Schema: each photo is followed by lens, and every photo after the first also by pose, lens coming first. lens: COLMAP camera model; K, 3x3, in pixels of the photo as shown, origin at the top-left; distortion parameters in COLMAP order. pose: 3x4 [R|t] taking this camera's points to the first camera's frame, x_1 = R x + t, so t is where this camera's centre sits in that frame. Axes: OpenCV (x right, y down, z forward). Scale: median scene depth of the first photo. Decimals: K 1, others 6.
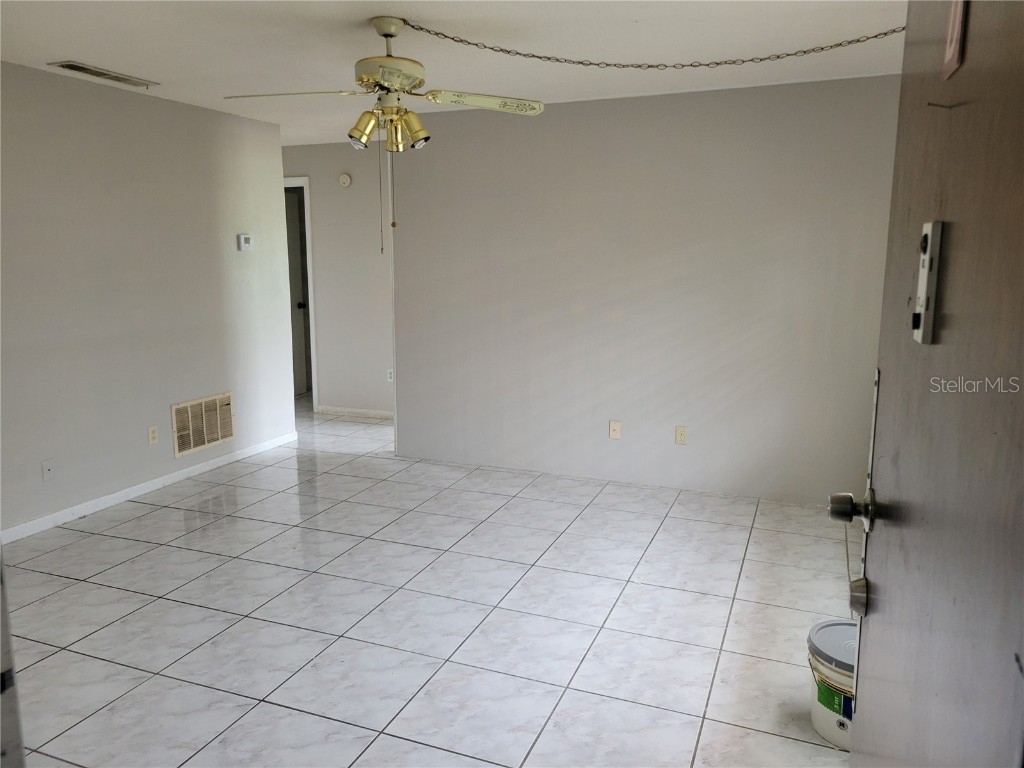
lens RADIAL K [[761.3, 0, 512.0], [0, 761.3, 384.0], [0, 0, 1]] dist [0.098485, 0.001341]
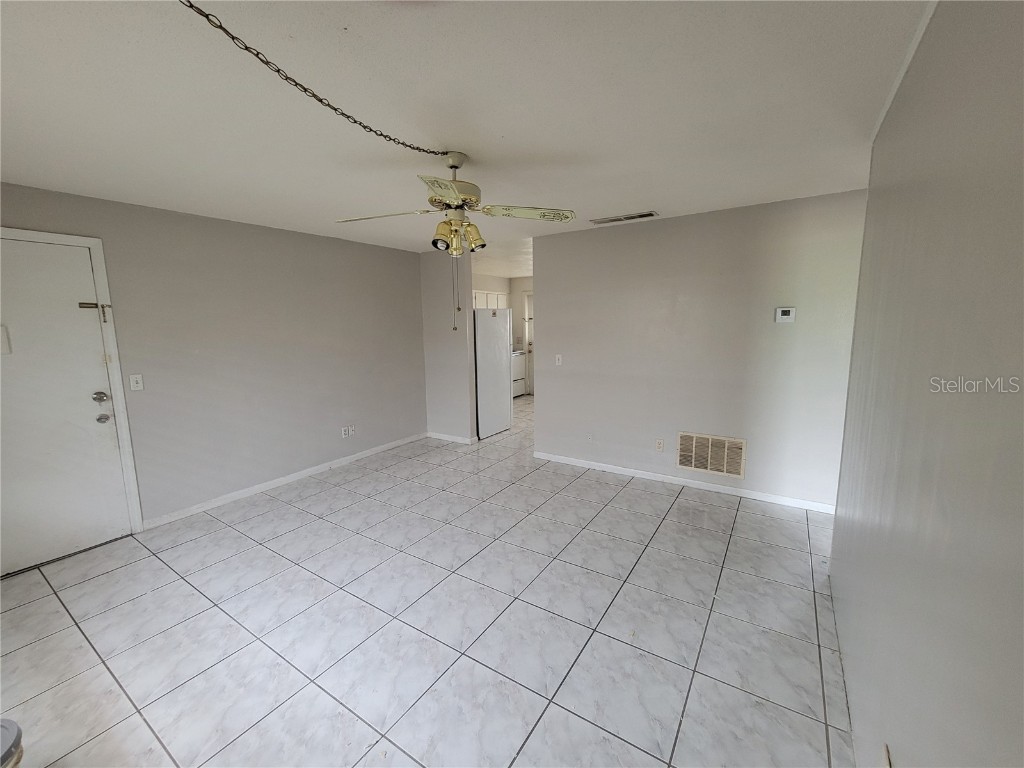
lens RADIAL K [[407.4, 0, 515.4], [0, 407.4, 404.0], [0, 0, 1]] dist [0.026741, 0.000135]
pose [[-0.199153, 0.198716, -0.959609, 0.399666], [-0.133336, 0.964624, 0.227426, -0.180249], [0.970855, 0.173243, -0.165612, 0.942262]]
